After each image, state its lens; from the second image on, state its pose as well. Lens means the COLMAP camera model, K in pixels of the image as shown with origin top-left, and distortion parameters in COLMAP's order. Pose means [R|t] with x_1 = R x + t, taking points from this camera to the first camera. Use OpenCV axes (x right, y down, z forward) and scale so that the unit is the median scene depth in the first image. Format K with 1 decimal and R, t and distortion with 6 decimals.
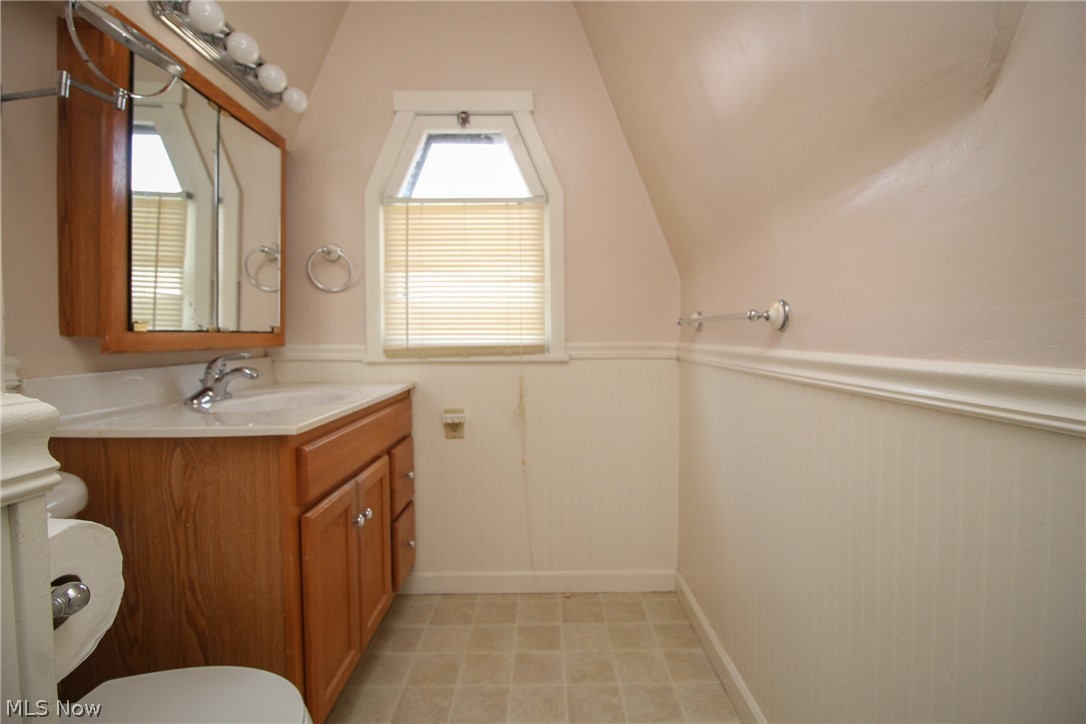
lens RADIAL K [[501.7, 0, 548.2], [0, 501.7, 350.0], [0, 0, 1]] dist [-0.001994, -0.011176]
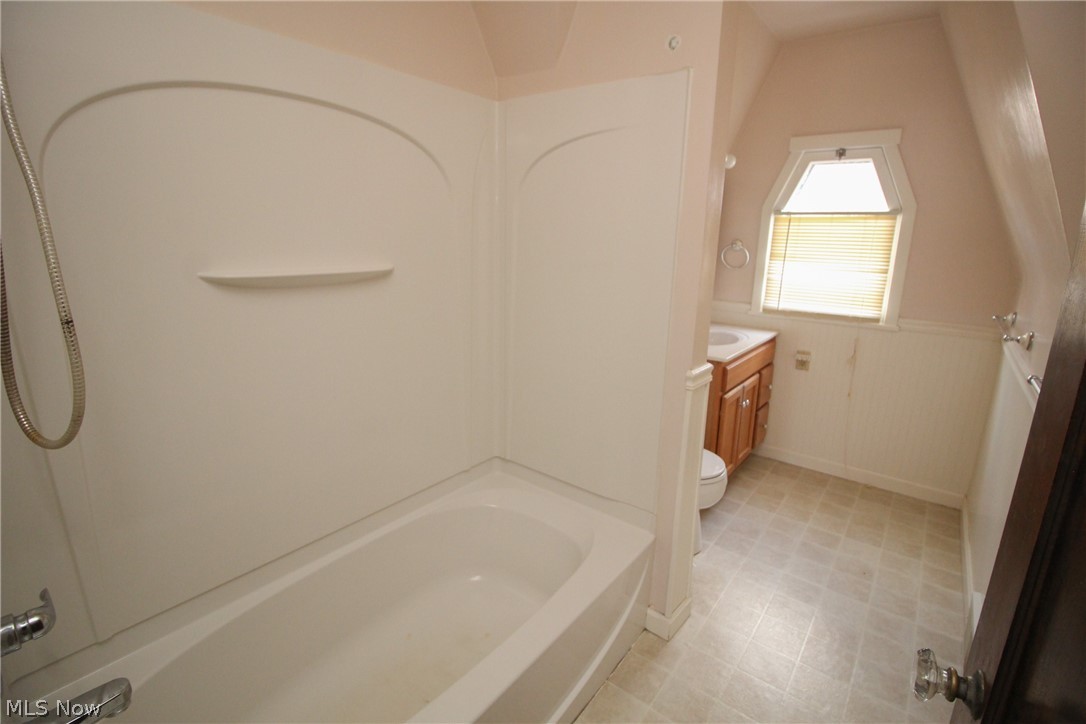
lens RADIAL K [[501.7, 0, 548.2], [0, 501.7, 350.0], [0, 0, 1]] dist [-0.001994, -0.011176]
pose [[0.778546, 0.161237, -0.606521, 0.138868], [-0.041488, 0.977543, 0.206614, -0.180547], [0.626214, -0.135695, 0.767752, -0.705112]]
